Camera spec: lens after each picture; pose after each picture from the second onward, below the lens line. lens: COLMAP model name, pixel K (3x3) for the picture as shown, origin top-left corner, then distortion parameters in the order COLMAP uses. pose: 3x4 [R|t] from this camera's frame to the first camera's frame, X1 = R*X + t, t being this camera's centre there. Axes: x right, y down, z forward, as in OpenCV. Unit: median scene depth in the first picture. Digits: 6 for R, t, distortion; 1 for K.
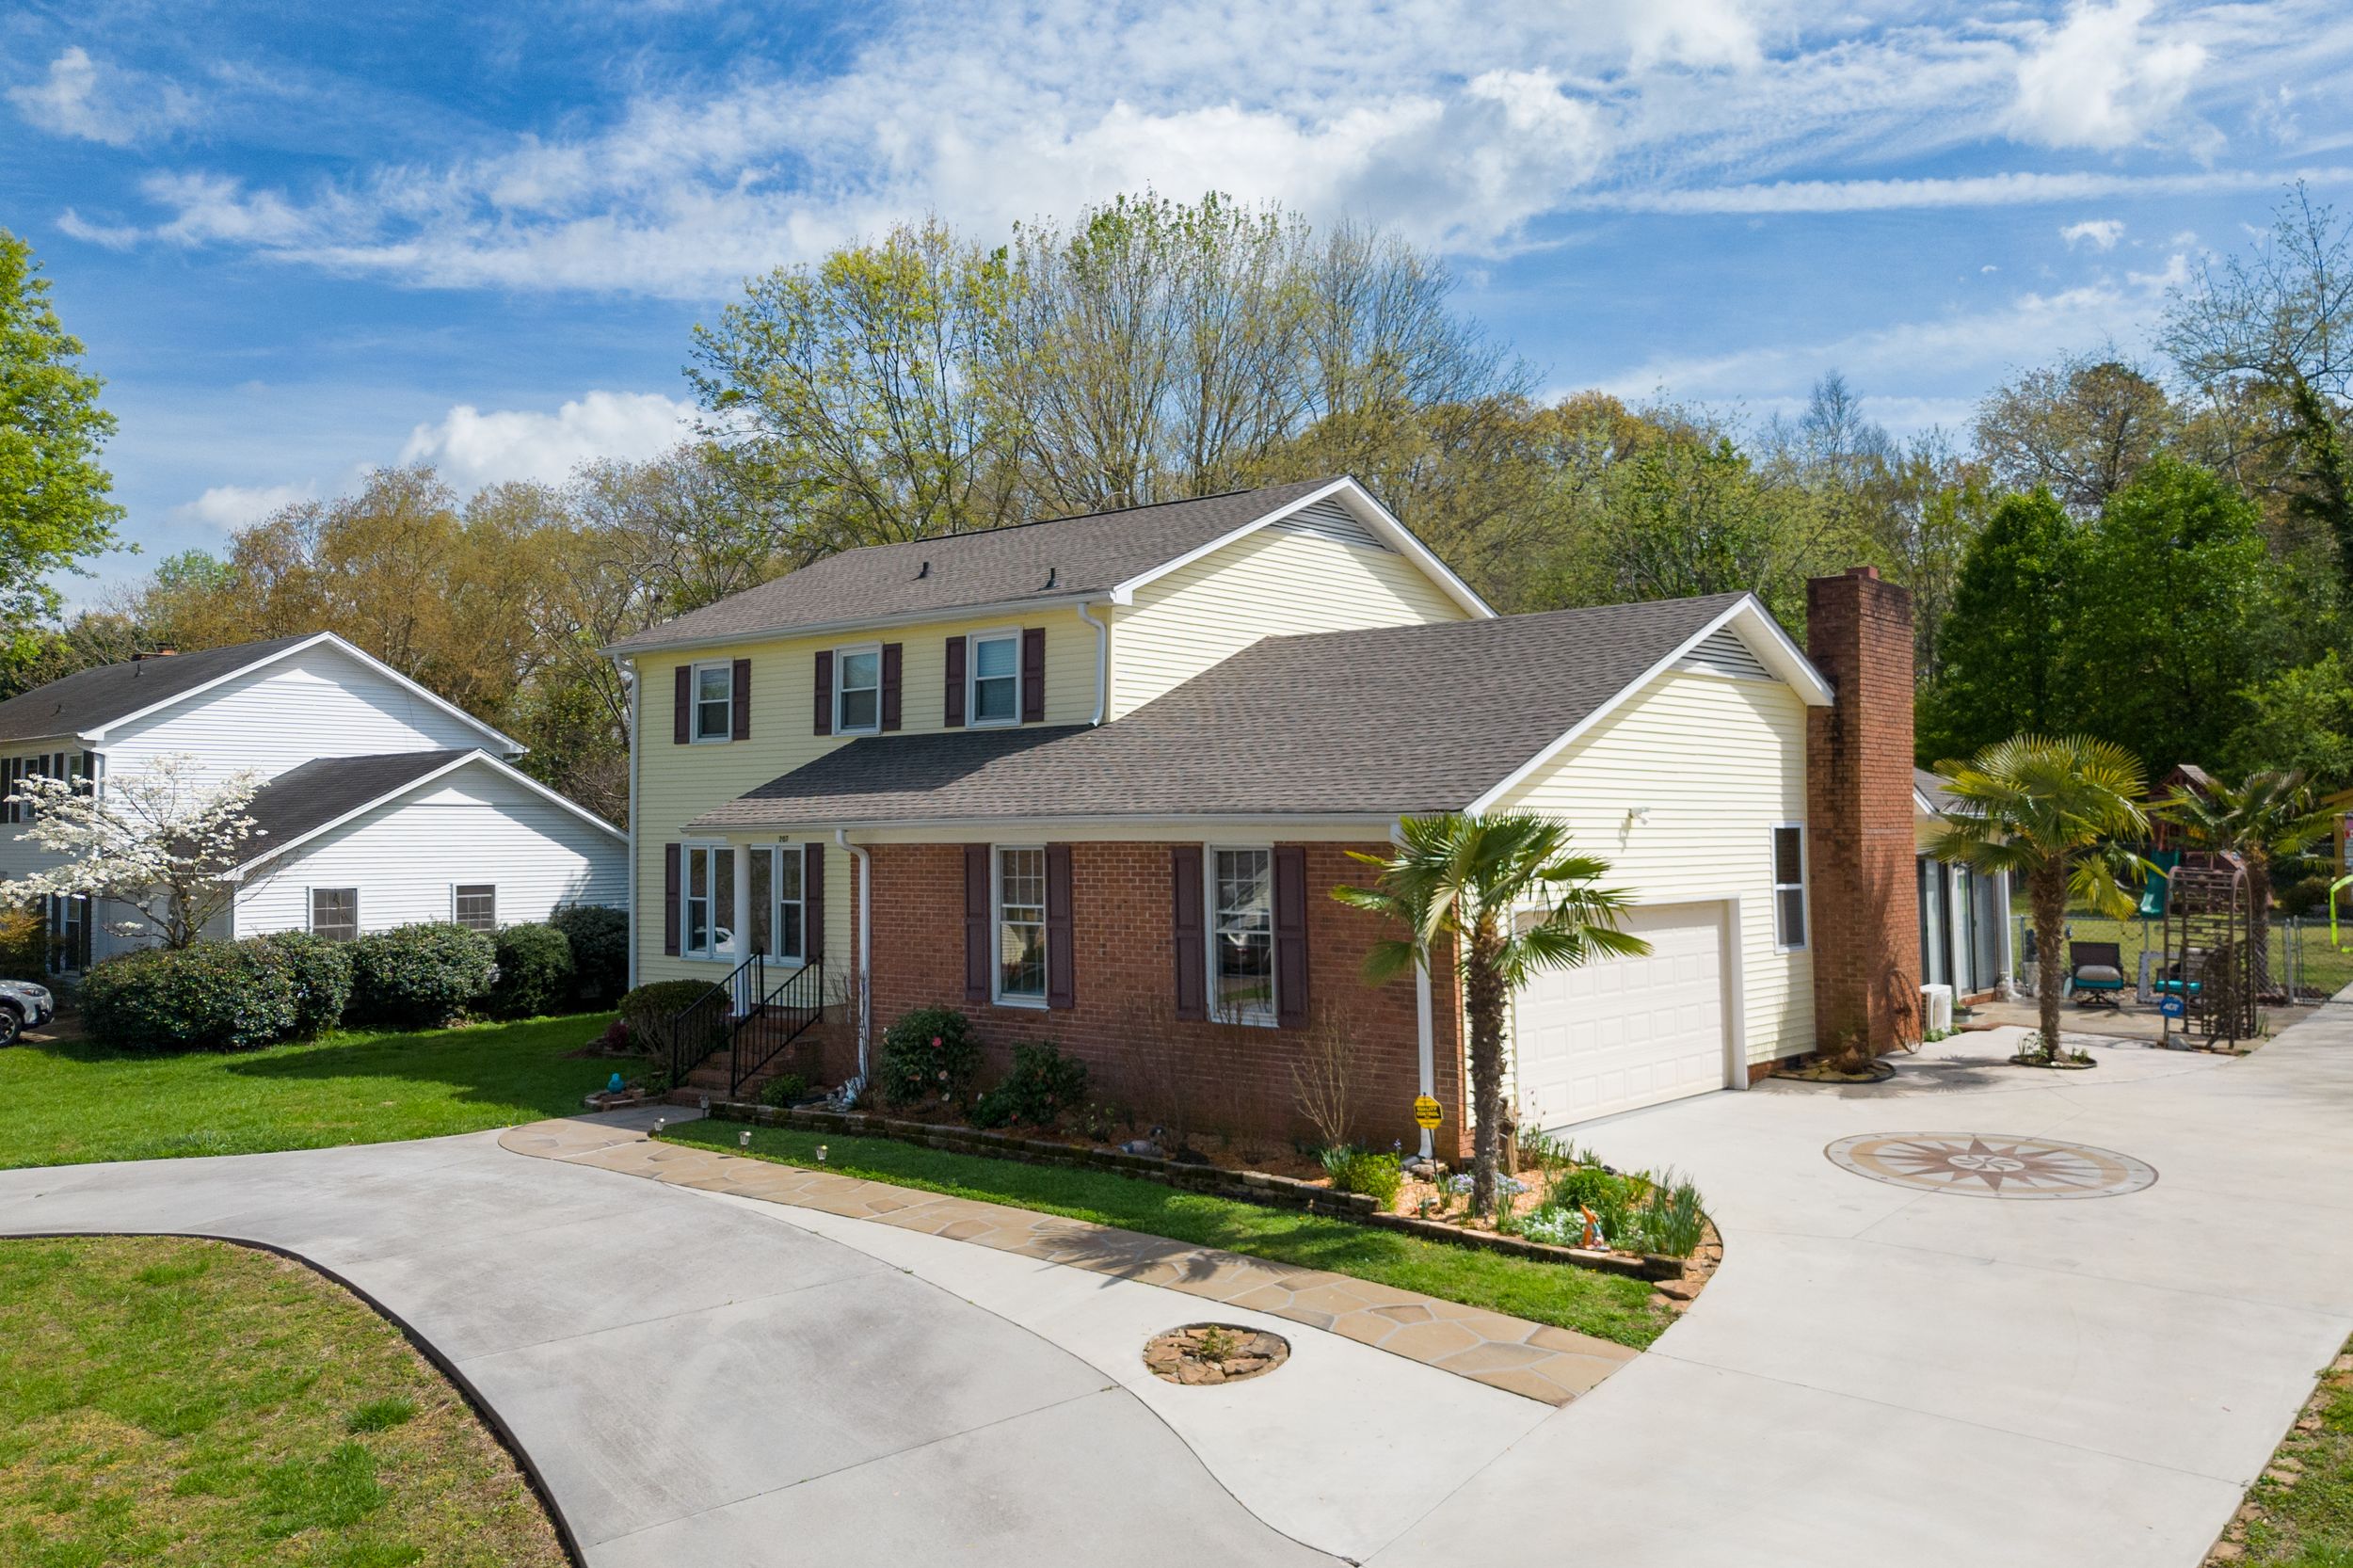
lens RADIAL K [[1845.1, 0, 1179.9], [0, 1845.1, 783.9], [0, 0, 1]] dist [0.055416, -0.032611]
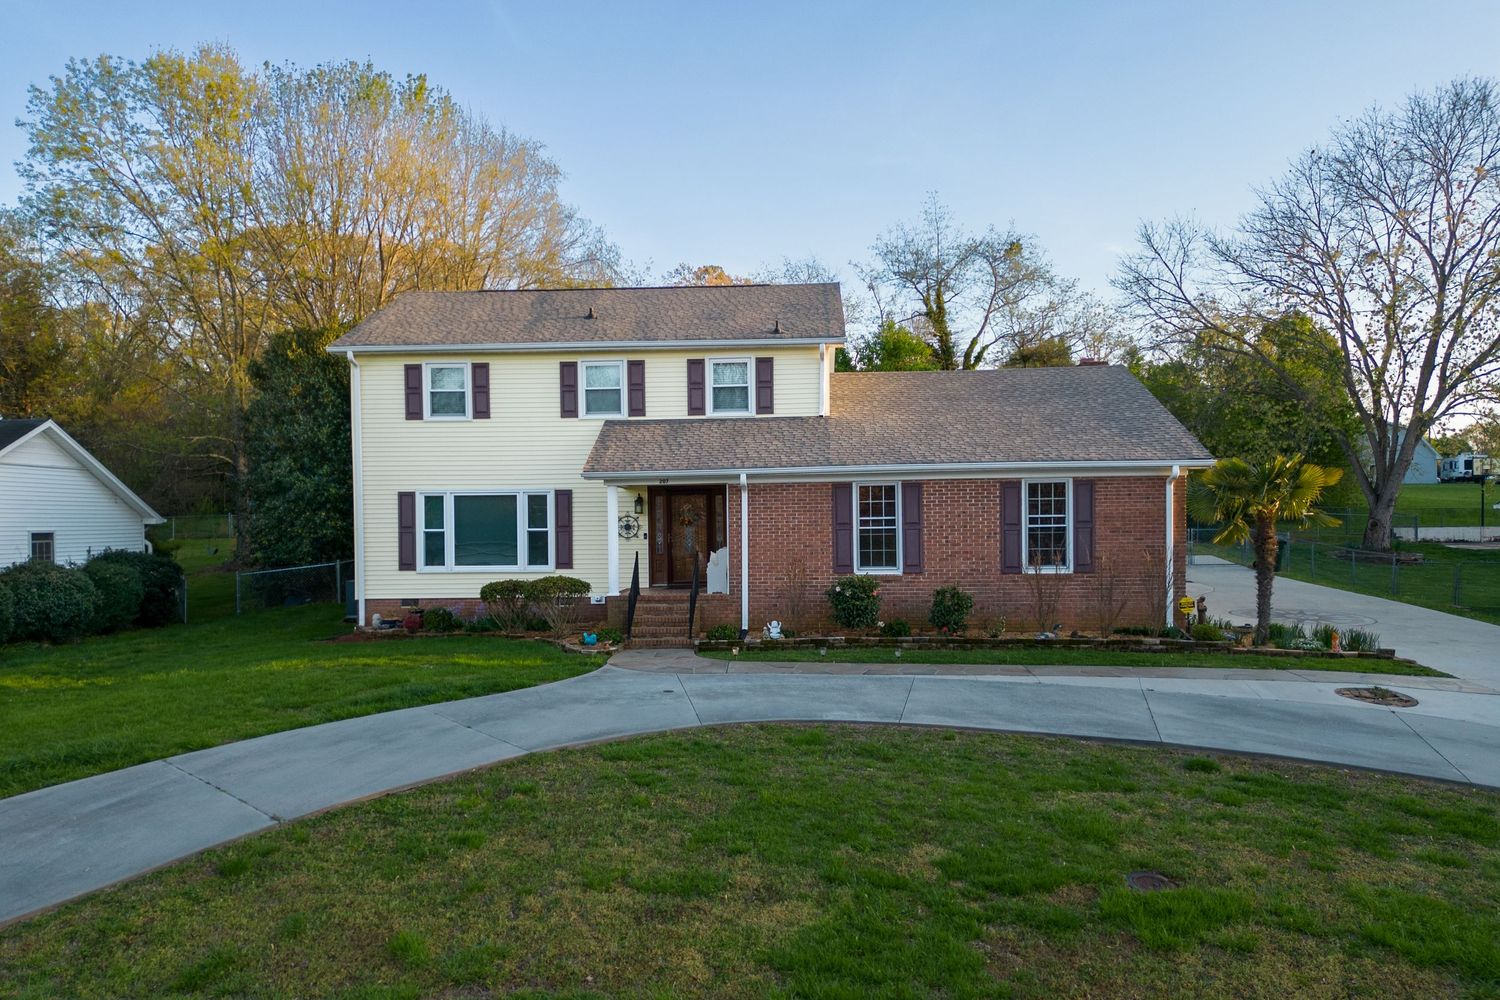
lens RADIAL K [[1176.2, 0, 689.2], [0, 1176.2, 532.1], [0, 0, 1]] dist [0.055416, -0.032611]
pose [[0.812136, -0.013831, 0.583304, -0.791859], [-0.007886, 0.999367, 0.034677, 0.038888], [-0.583414, -0.032763, 0.811514, 0.182843]]
